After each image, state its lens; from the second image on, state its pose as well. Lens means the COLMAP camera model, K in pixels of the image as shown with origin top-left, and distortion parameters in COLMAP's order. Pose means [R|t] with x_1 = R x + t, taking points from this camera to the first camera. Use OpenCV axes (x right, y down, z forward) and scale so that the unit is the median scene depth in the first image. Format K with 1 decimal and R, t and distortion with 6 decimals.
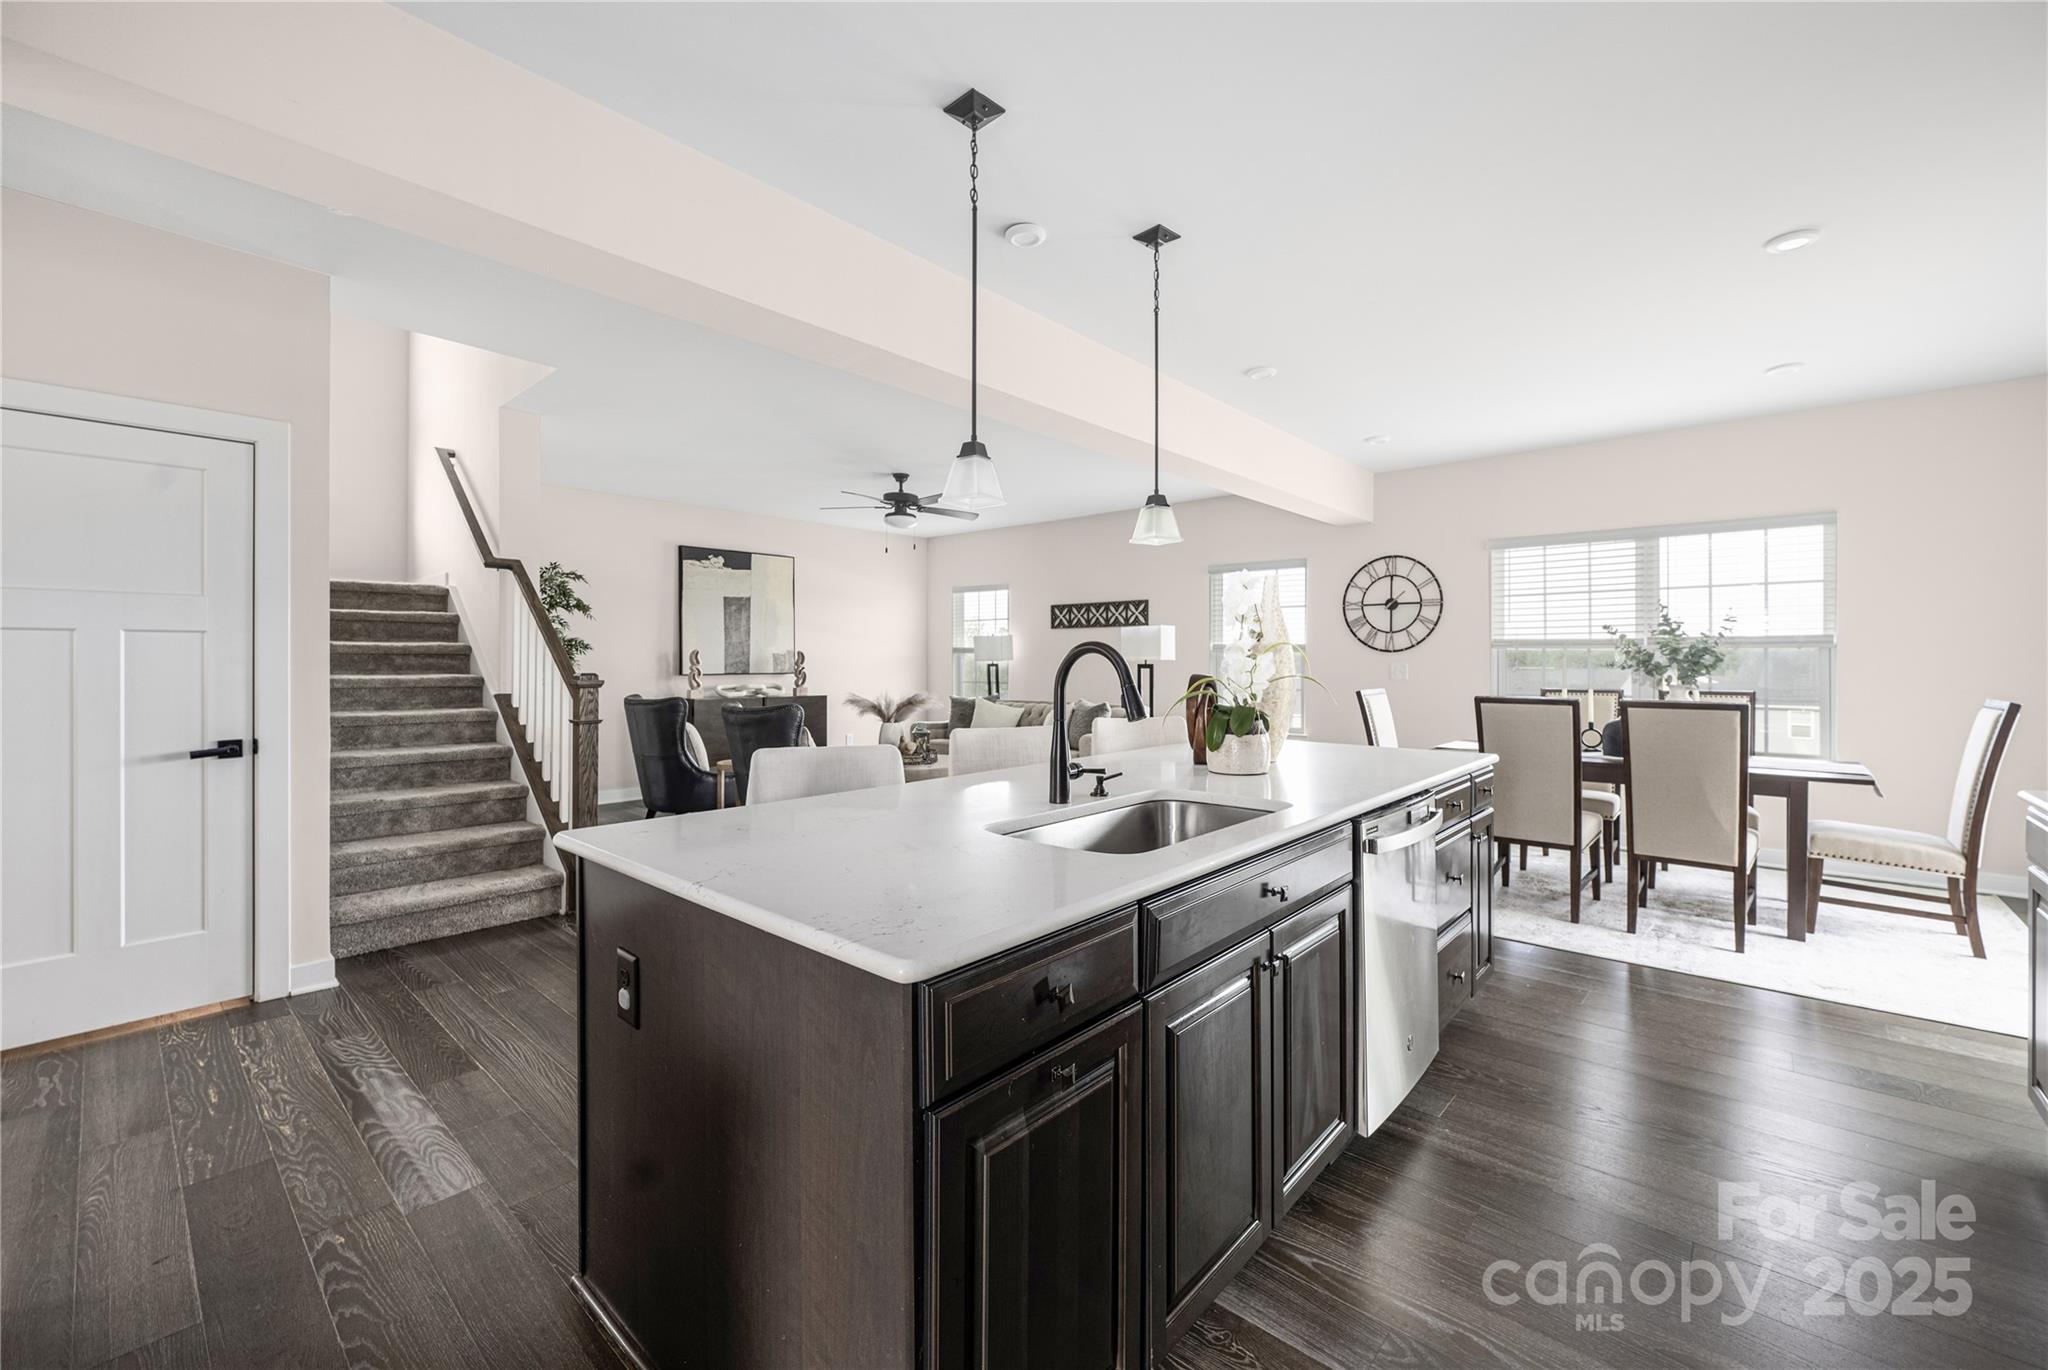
lens RADIAL K [[830.9, 0, 1014.8], [0, 830.9, 652.1], [0, 0, 1]] dist [-0.000599, -0.000138]
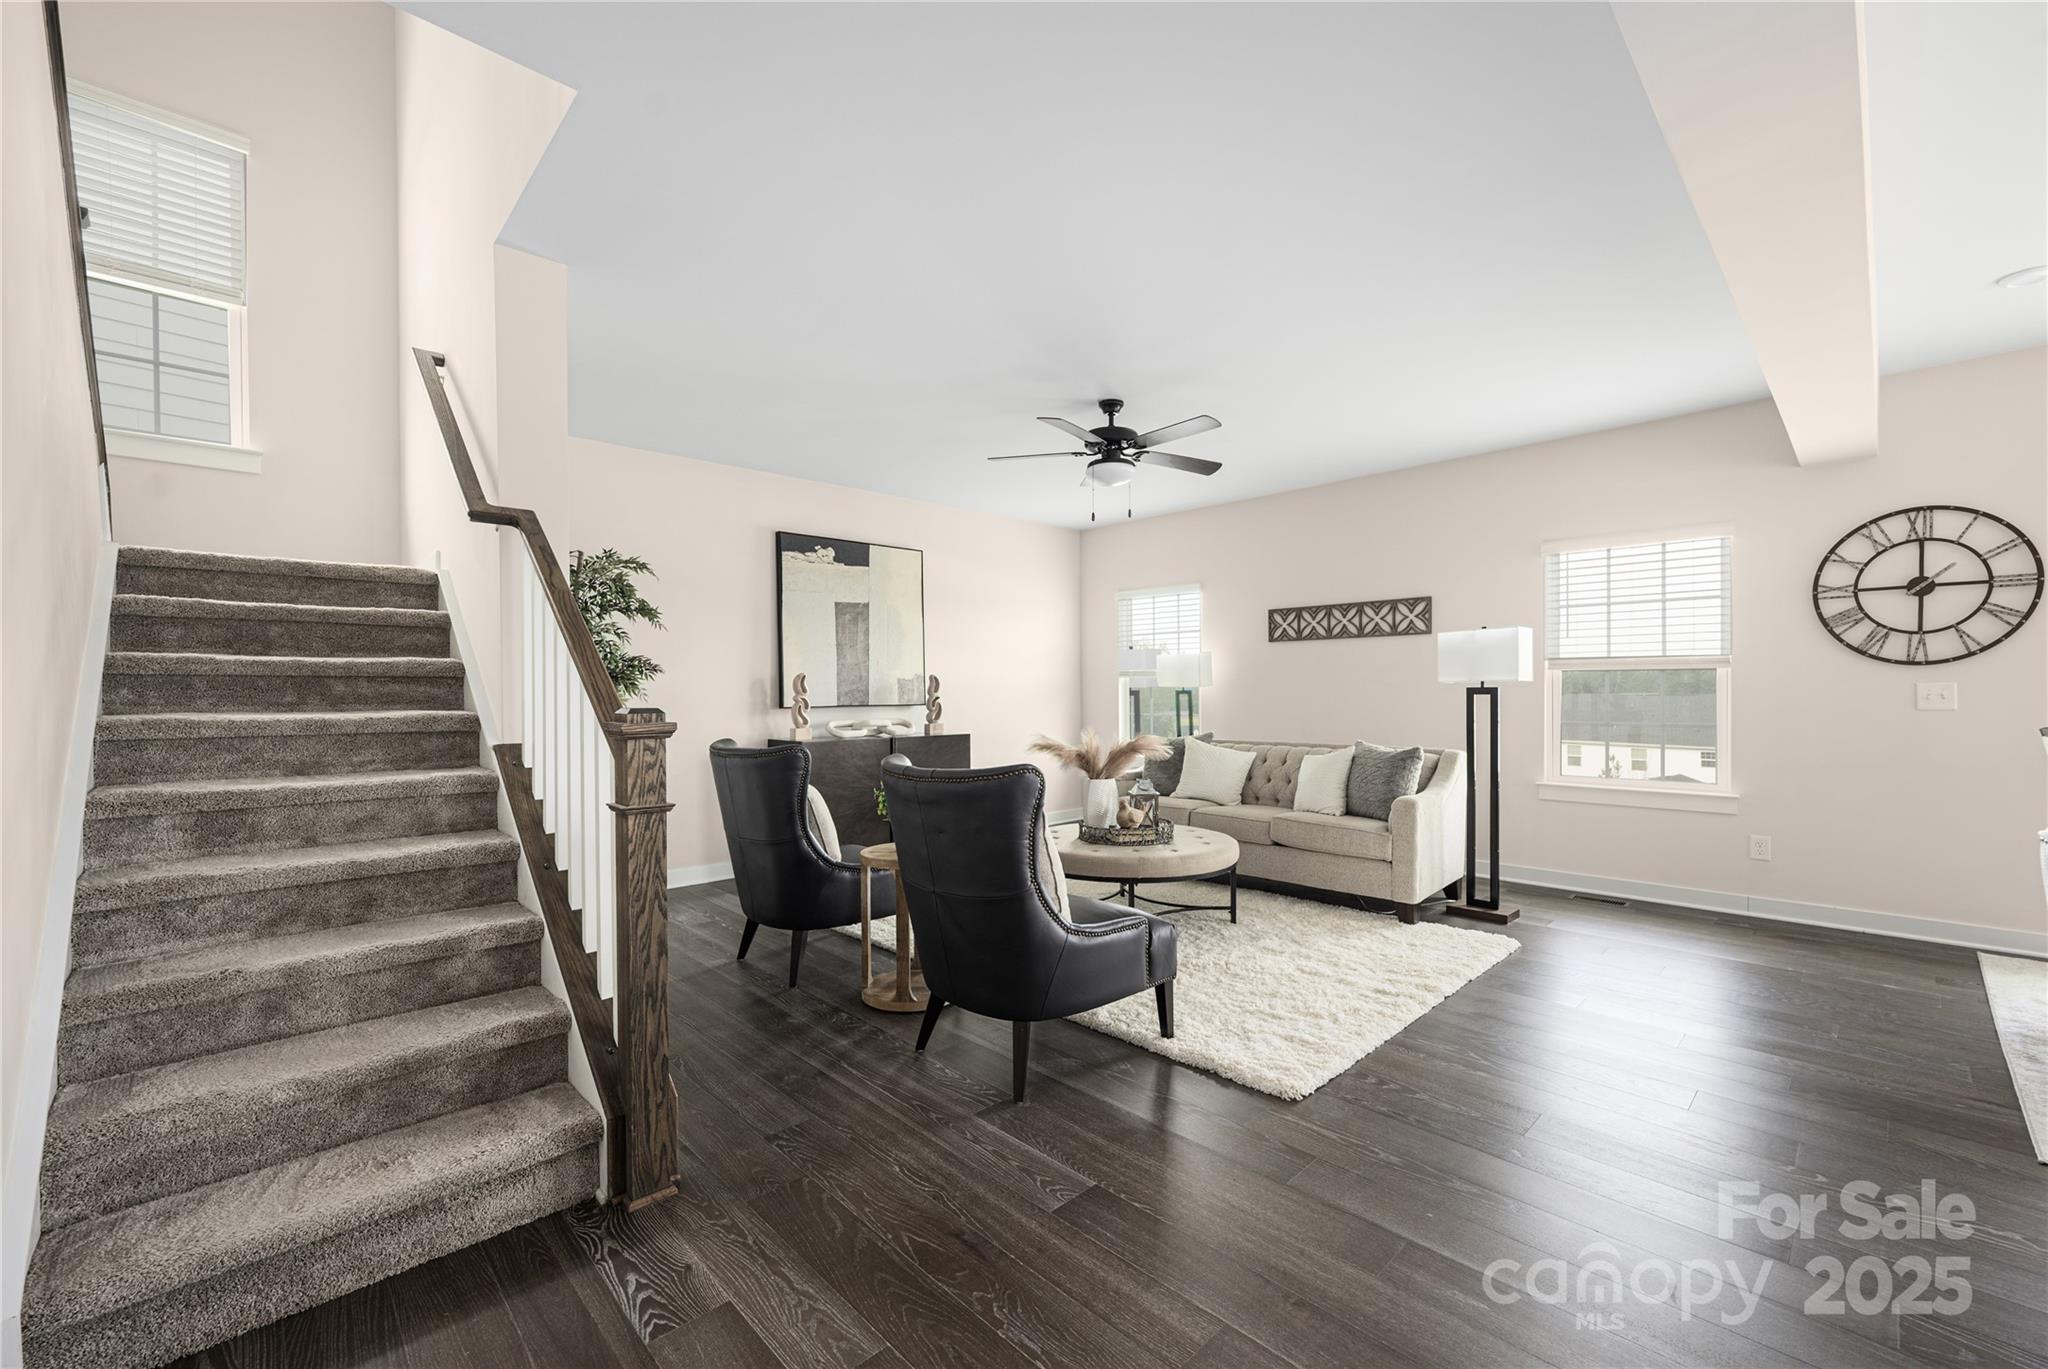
lens RADIAL K [[836.3, 0, 1019.0], [0, 836.3, 696.3], [0, 0, 1]] dist [-0.002308, -0.000349]
pose [[0.997048, -0.006689, -0.076488, -0.165420], [0.008021, 0.999821, 0.017123, 0.007486], [0.076359, -0.017686, 0.996924, 0.339985]]
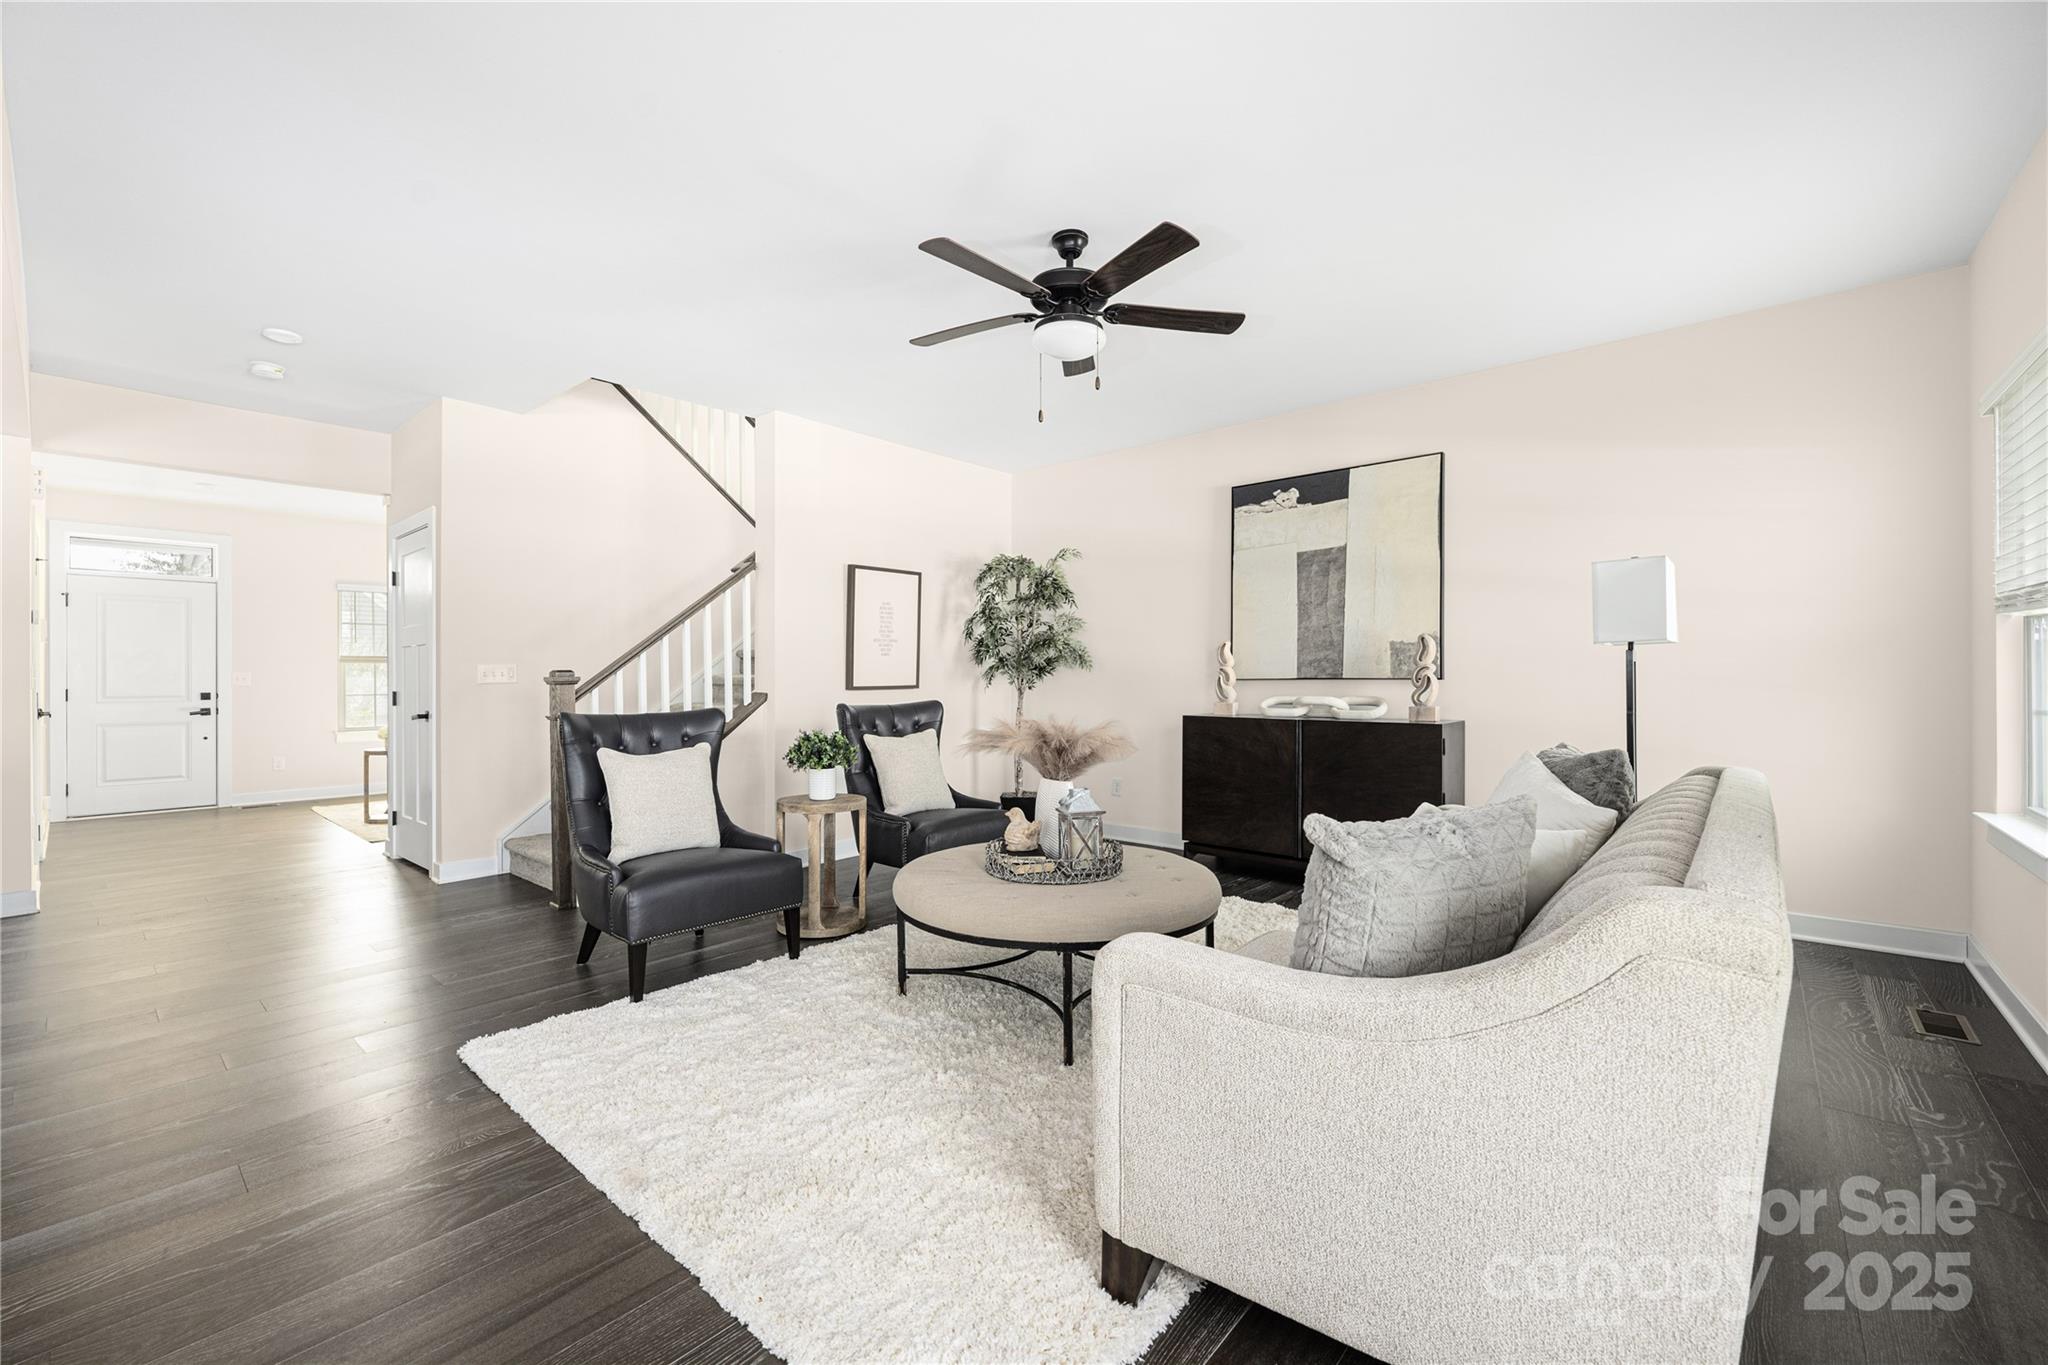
lens RADIAL K [[836.3, 0, 1019.0], [0, 836.3, 694.3], [0, 0, 1]] dist [-0.002308, -0.000349]
pose [[0.023495, 0.026695, -0.999367, 0.336813], [0.018246, 0.999465, 0.027127, 0.022189], [0.999557, -0.018872, 0.022995, 0.984922]]
